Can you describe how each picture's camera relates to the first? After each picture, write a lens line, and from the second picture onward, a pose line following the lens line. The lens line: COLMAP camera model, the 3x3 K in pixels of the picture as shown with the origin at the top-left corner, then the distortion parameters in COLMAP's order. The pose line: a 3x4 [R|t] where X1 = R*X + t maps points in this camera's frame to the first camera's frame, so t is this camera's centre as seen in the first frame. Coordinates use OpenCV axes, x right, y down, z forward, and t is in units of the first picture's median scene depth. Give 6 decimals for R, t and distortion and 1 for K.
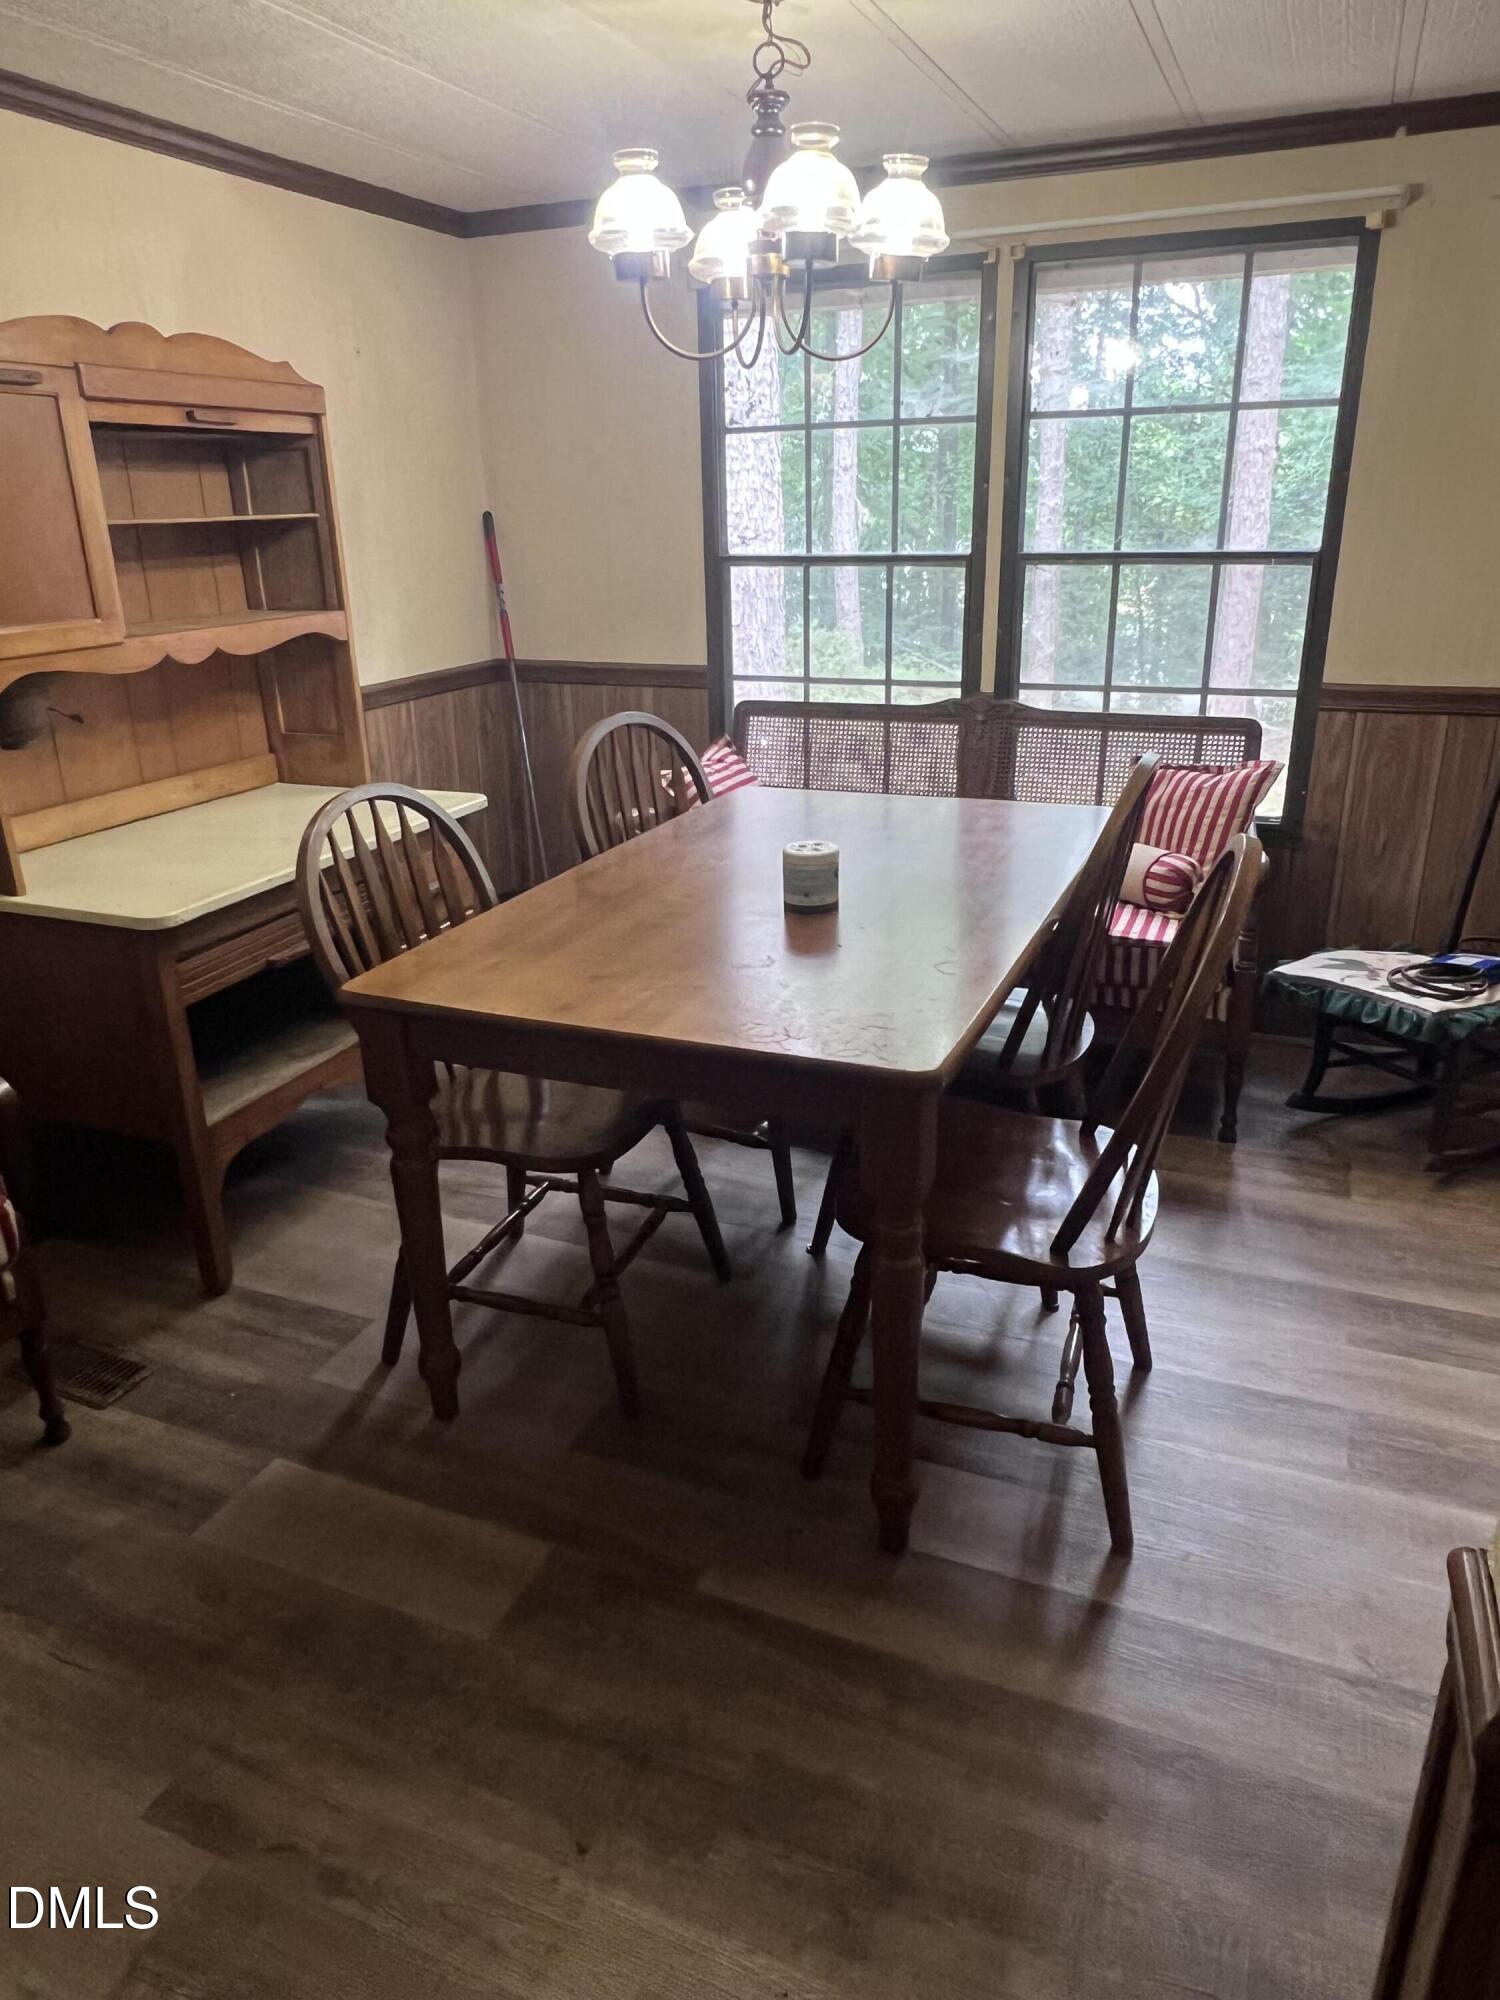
lens RADIAL K [[1332.1, 0, 750.0], [0, 1332.1, 1000.0], [0, 0, 1]] dist [-0.006246, -0.002708]
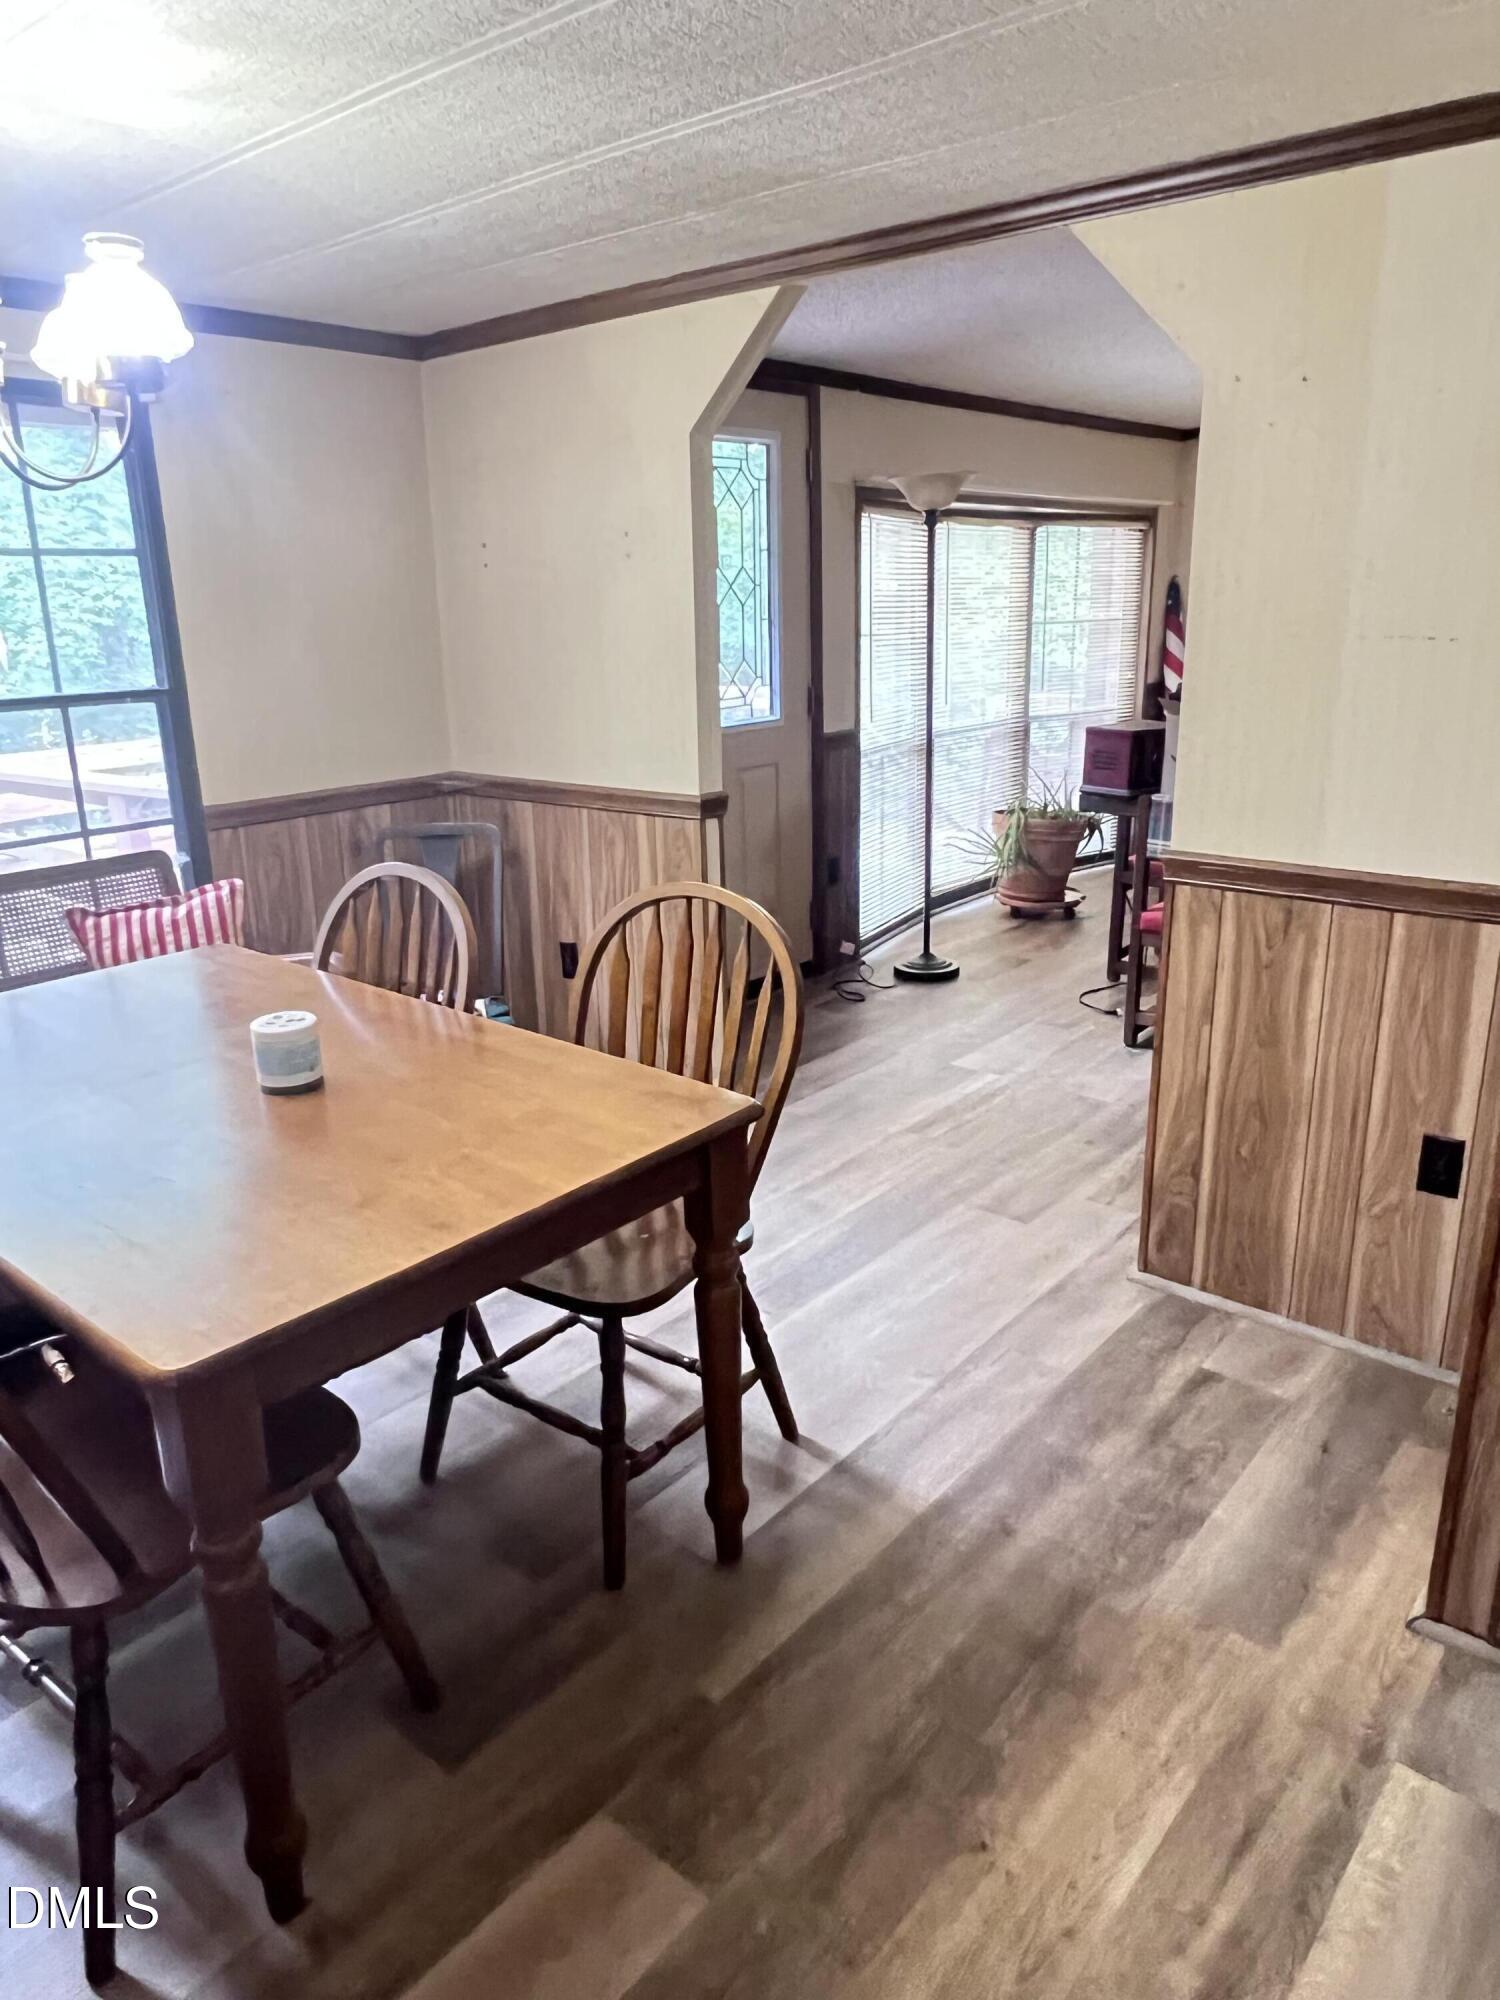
lens RADIAL K [[1332.1, 0, 750.0], [0, 1332.1, 1000.0], [0, 0, 1]] dist [-0.006246, -0.002708]
pose [[0.300013, -0.269593, 0.915047, -0.855548], [0.357424, 0.921125, 0.154197, -0.195905], [-0.884443, 0.280799, 0.372709, 0.497132]]
